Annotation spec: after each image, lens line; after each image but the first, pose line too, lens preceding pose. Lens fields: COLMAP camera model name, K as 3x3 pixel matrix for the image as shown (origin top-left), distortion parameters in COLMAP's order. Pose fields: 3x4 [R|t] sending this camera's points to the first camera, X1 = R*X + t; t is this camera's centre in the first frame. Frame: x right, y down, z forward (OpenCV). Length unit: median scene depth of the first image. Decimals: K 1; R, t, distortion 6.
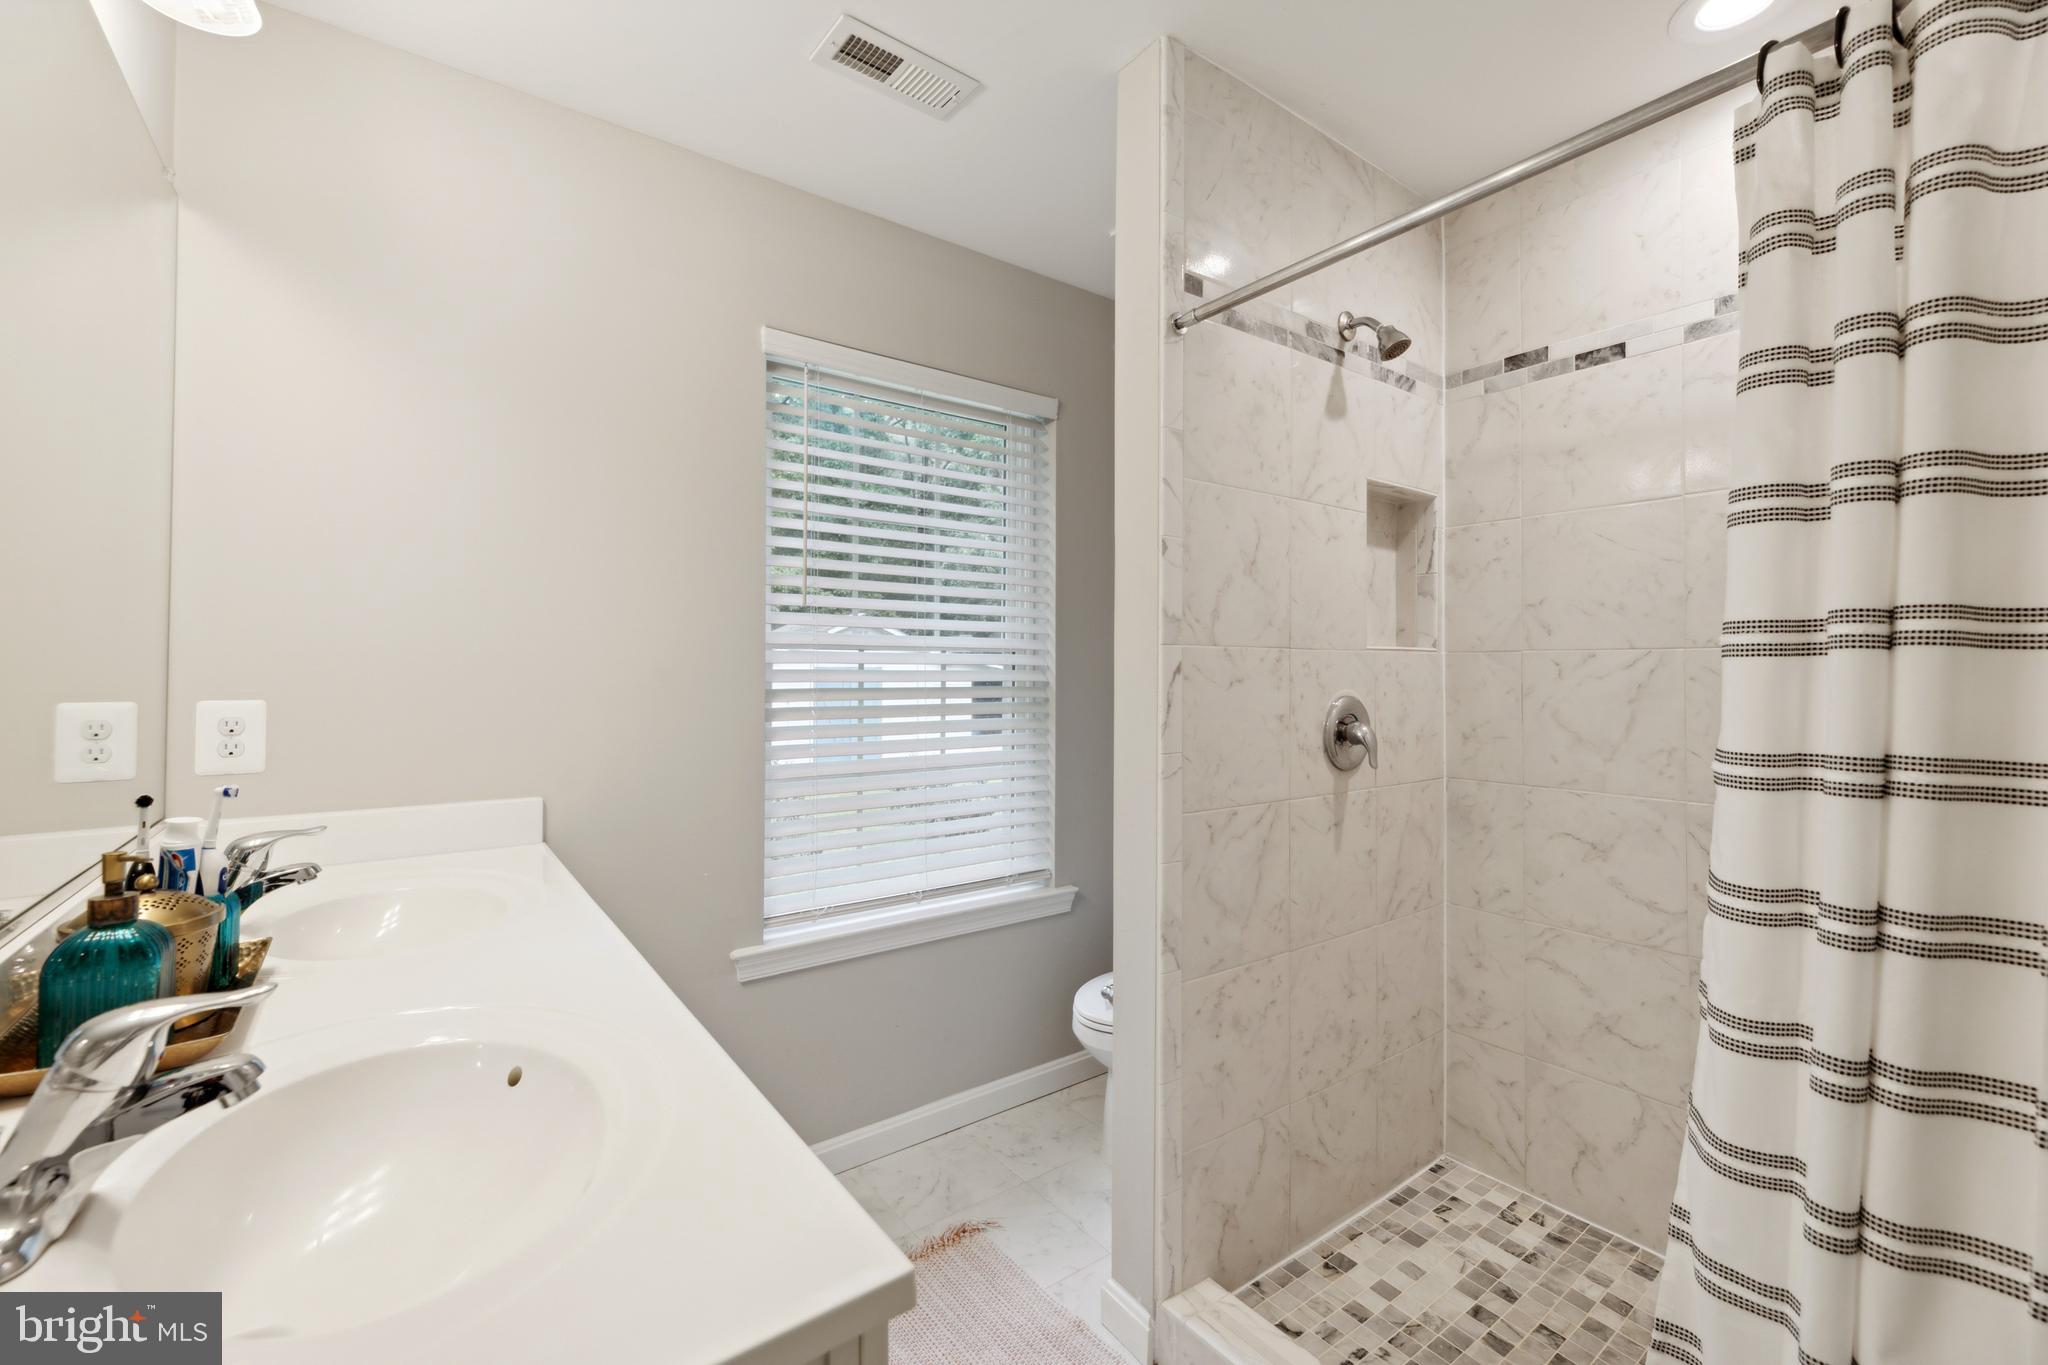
lens RADIAL K [[861.9, 0, 1017.9], [0, 861.9, 673.5], [0, 0, 1]] dist [-0.002190, 0.000142]
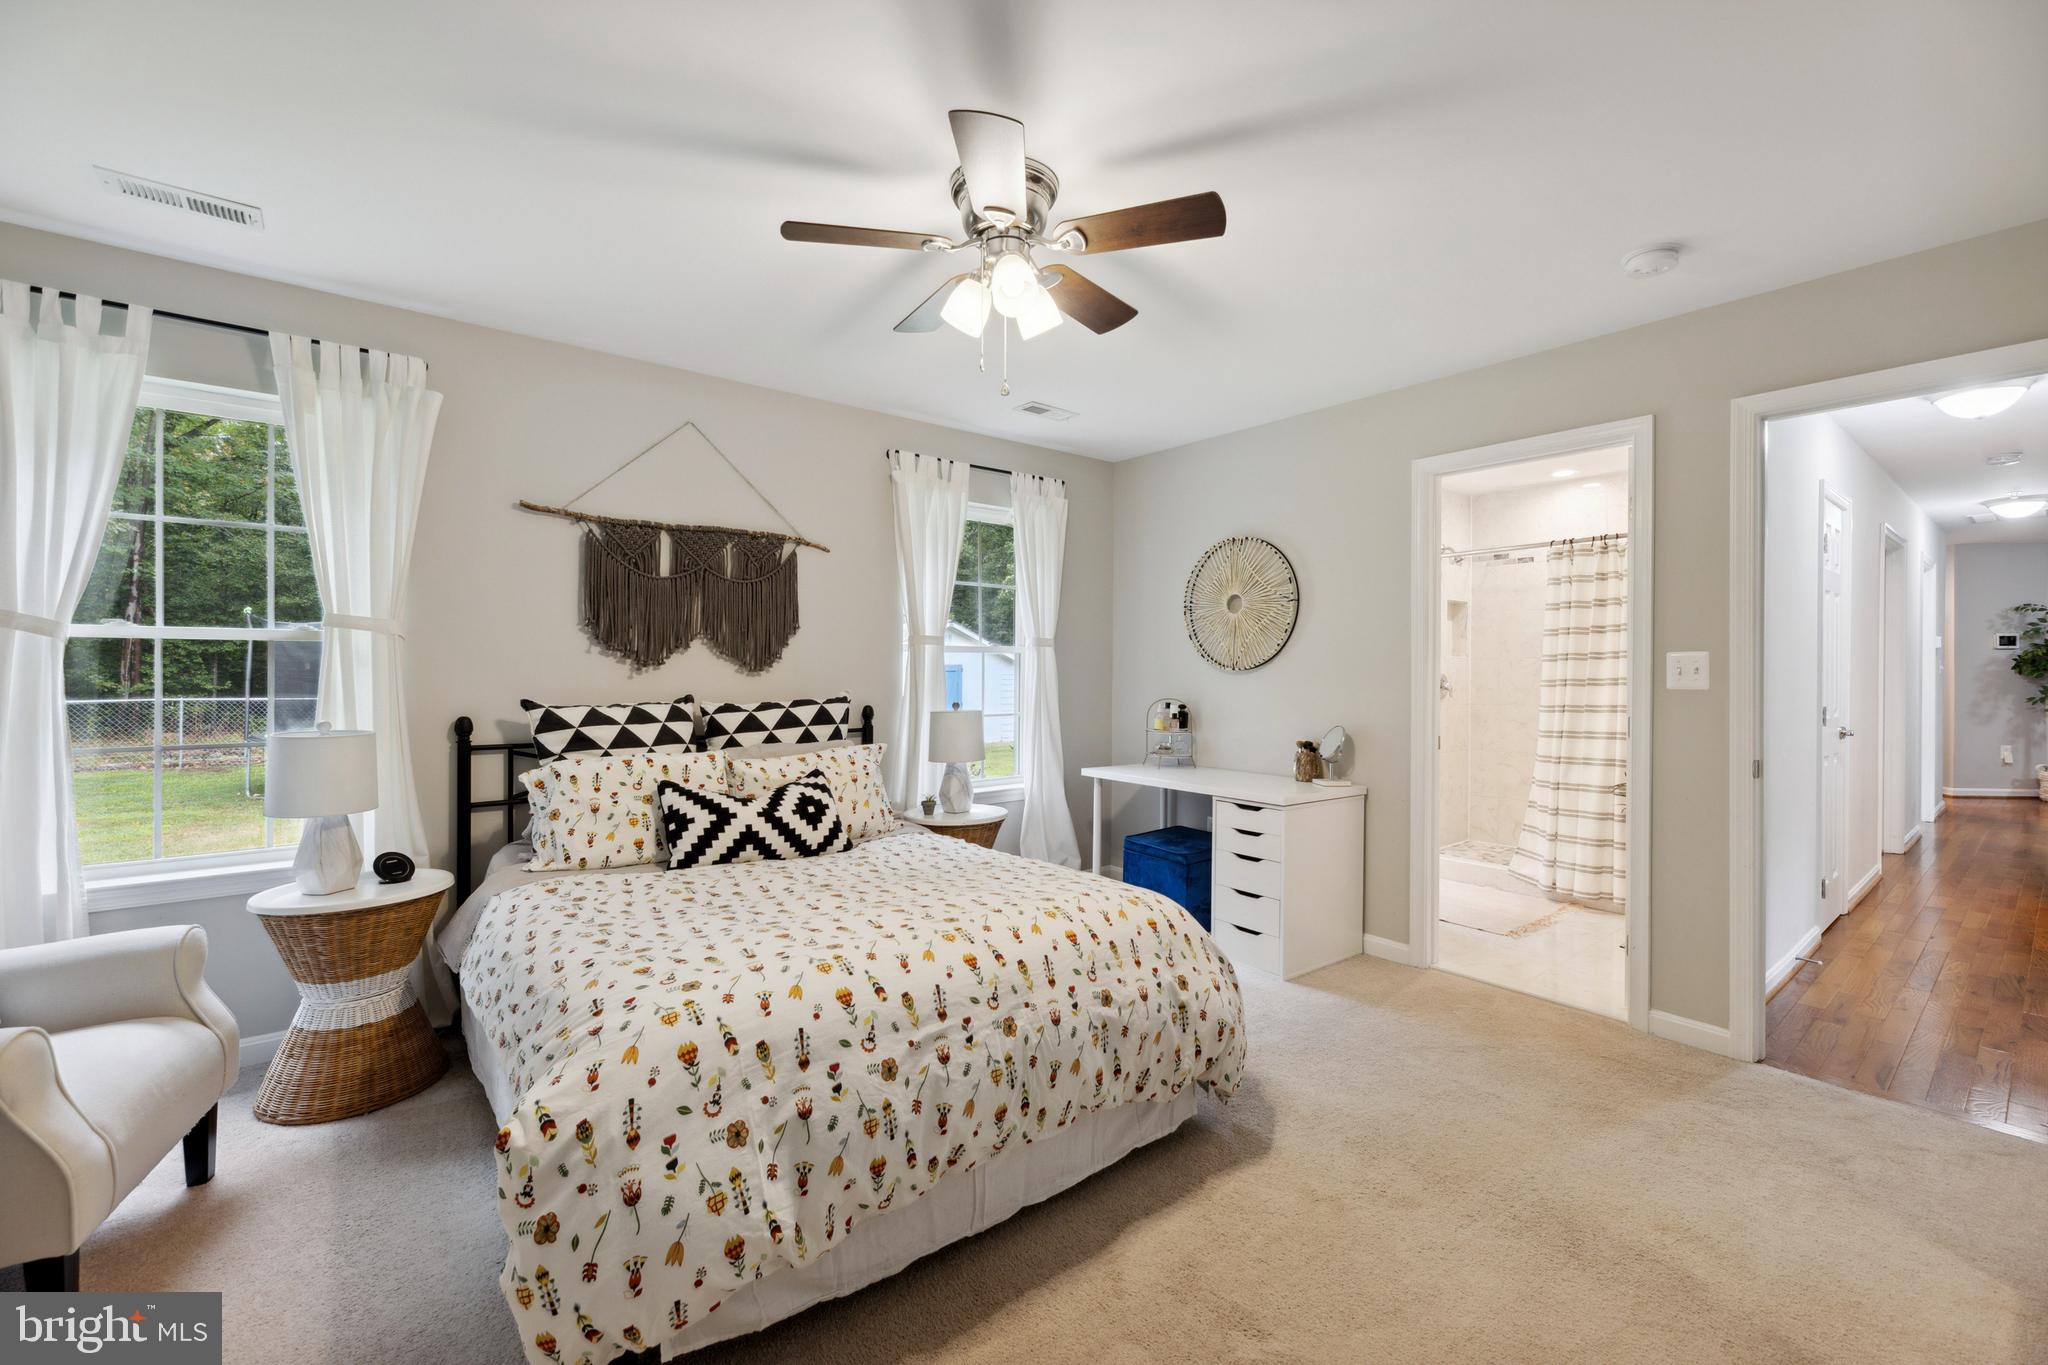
lens RADIAL K [[861.9, 0, 1017.9], [0, 861.9, 673.5], [0, 0, 1]] dist [-0.002190, 0.000142]
pose [[0.998897, 0.005455, 0.046646, -1.160958], [-0.005814, 0.999955, 0.007558, 0.012270], [-0.046603, -0.007821, 0.998883, -1.812811]]
